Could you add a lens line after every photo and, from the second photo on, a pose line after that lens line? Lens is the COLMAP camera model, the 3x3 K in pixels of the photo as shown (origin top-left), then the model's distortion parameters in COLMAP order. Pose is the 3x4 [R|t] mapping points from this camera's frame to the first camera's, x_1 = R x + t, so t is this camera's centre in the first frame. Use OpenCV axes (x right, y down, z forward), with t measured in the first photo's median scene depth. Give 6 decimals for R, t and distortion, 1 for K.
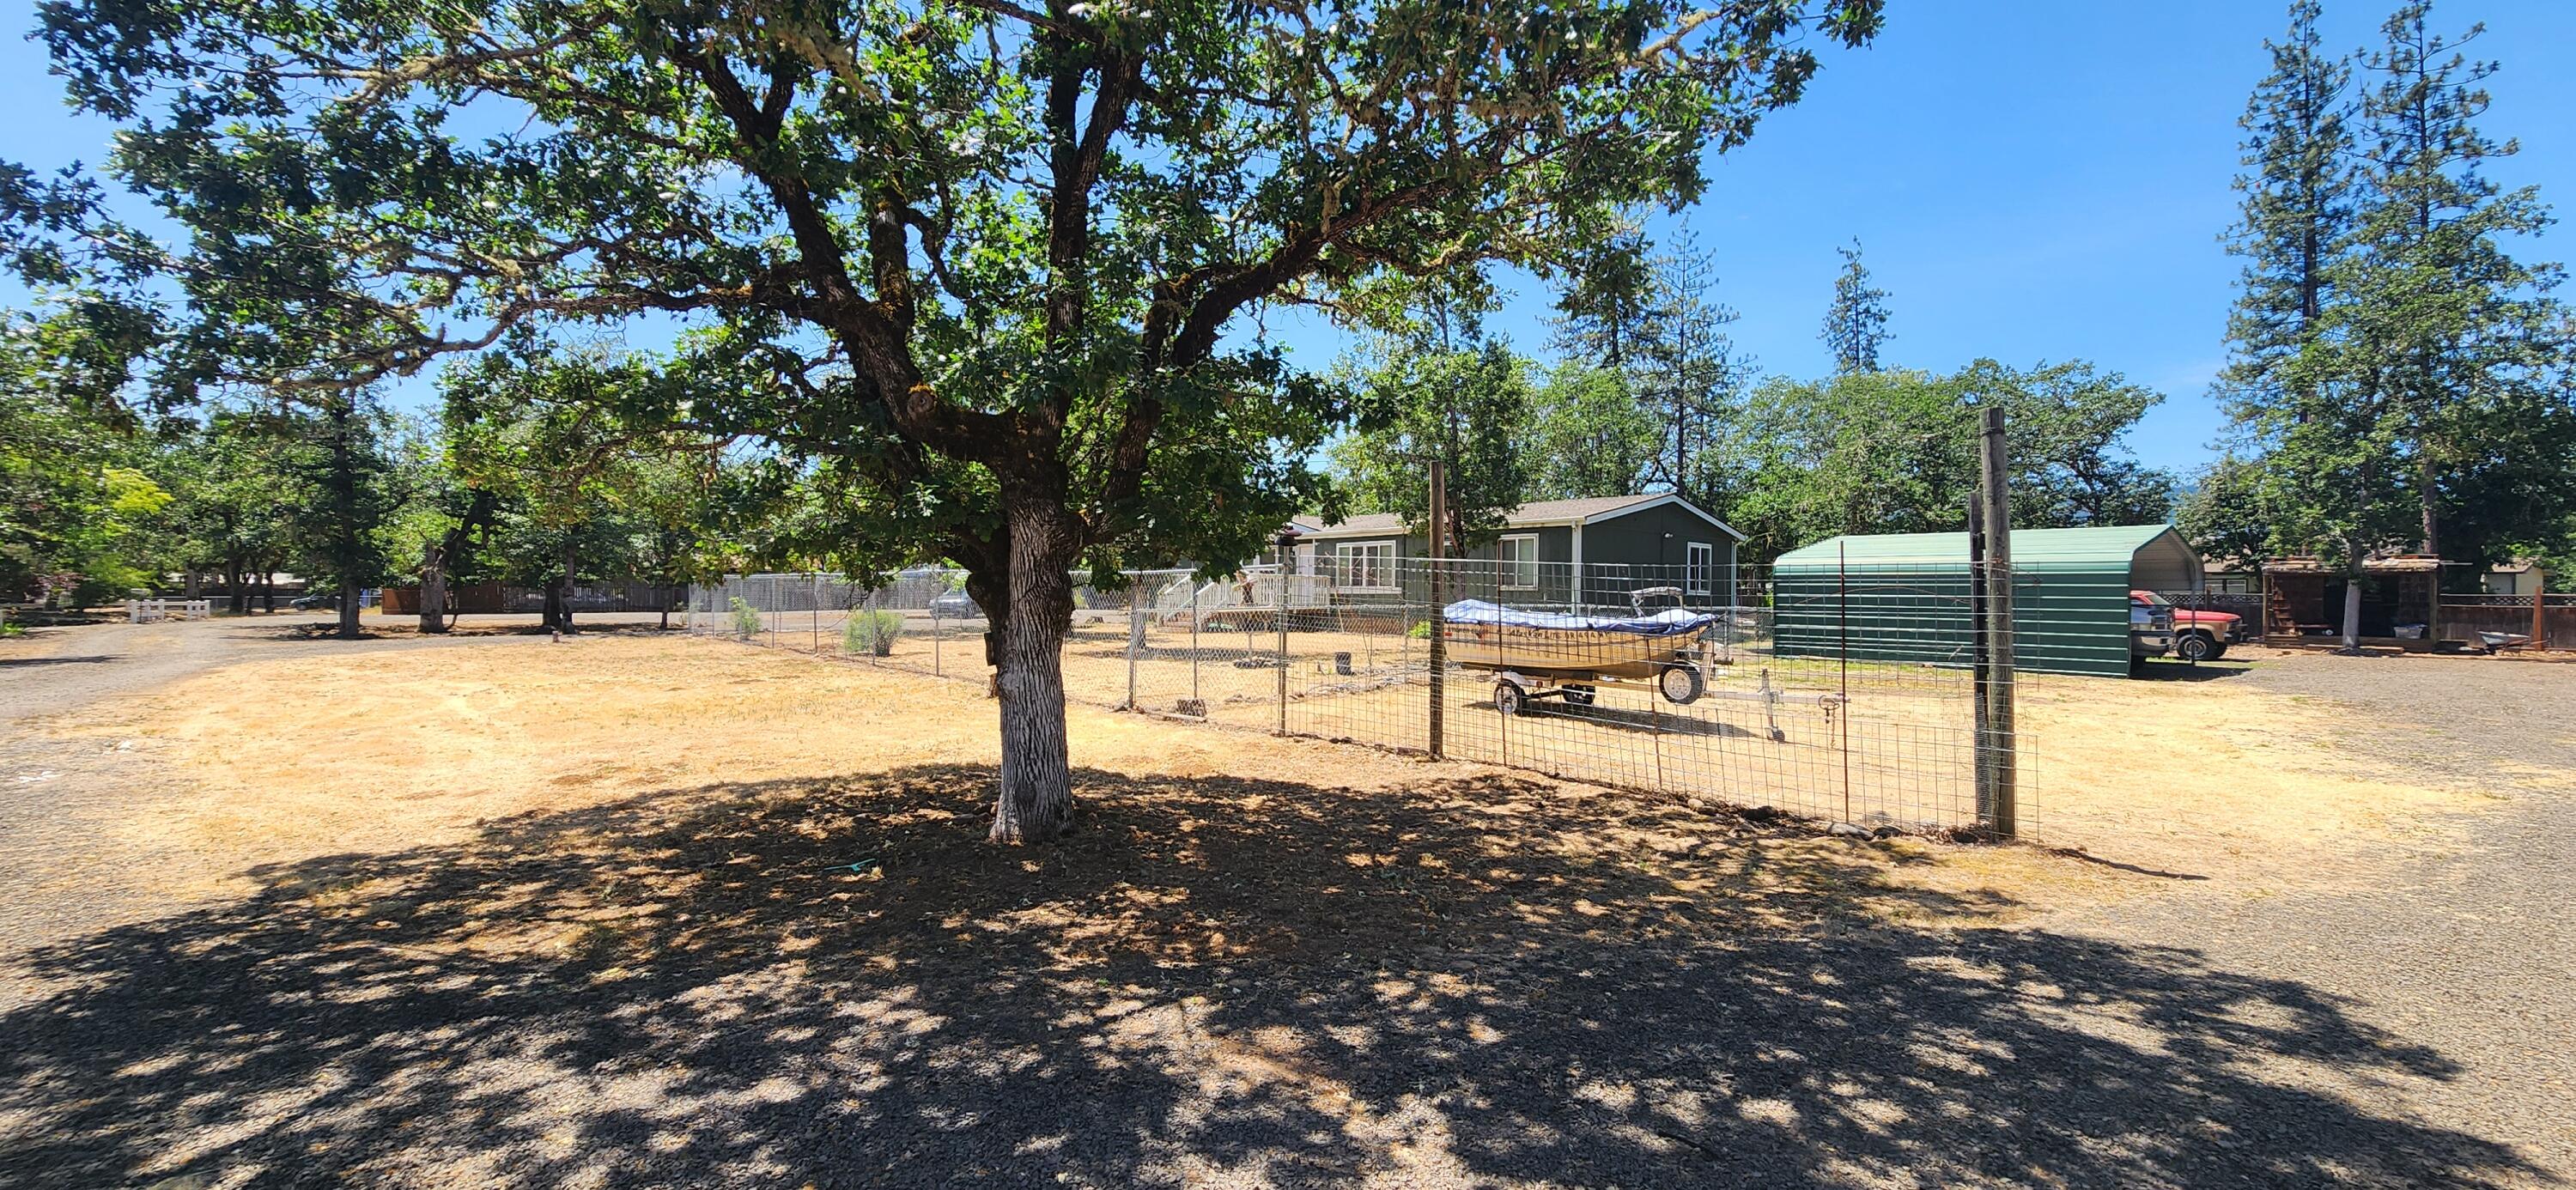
lens RADIAL K [[1042.6, 0, 1288.0], [0, 1042.6, 595.0], [0, 0, 1]] dist [0.003487, -0.000305]
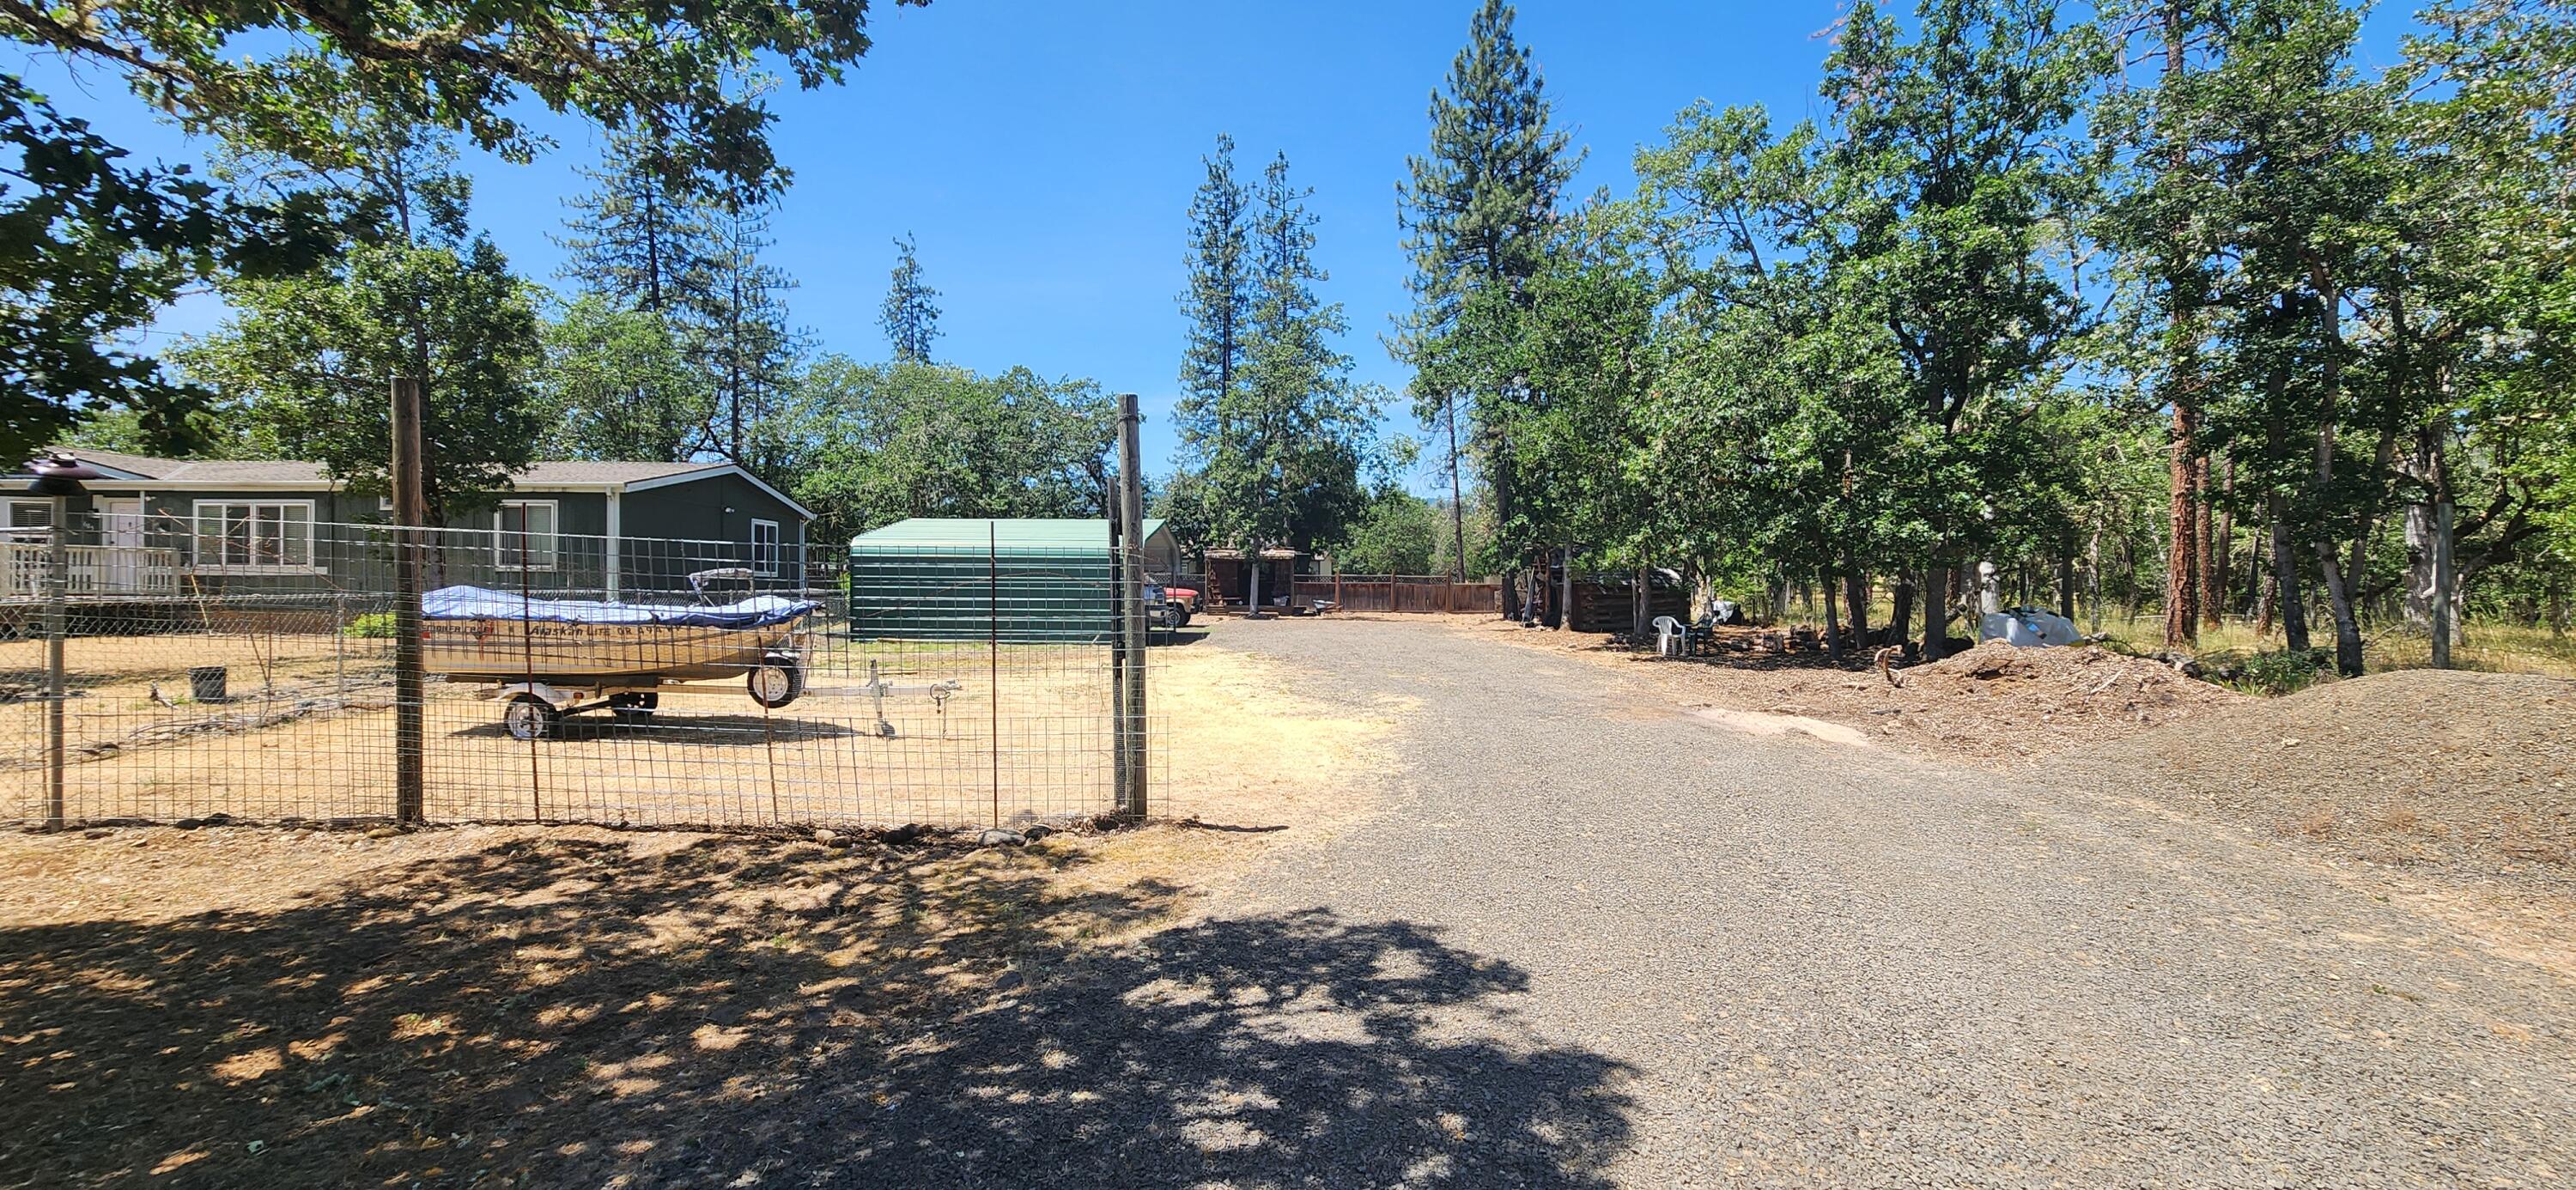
lens RADIAL K [[1042.6, 0, 1288.0], [0, 1042.6, 595.0], [0, 0, 1]] dist [0.003487, -0.000305]
pose [[0.657900, -0.015342, 0.752949, 0.010247], [0.000736, 0.999805, 0.019729, -0.004139], [-0.753105, -0.012425, 0.657783, 0.136693]]
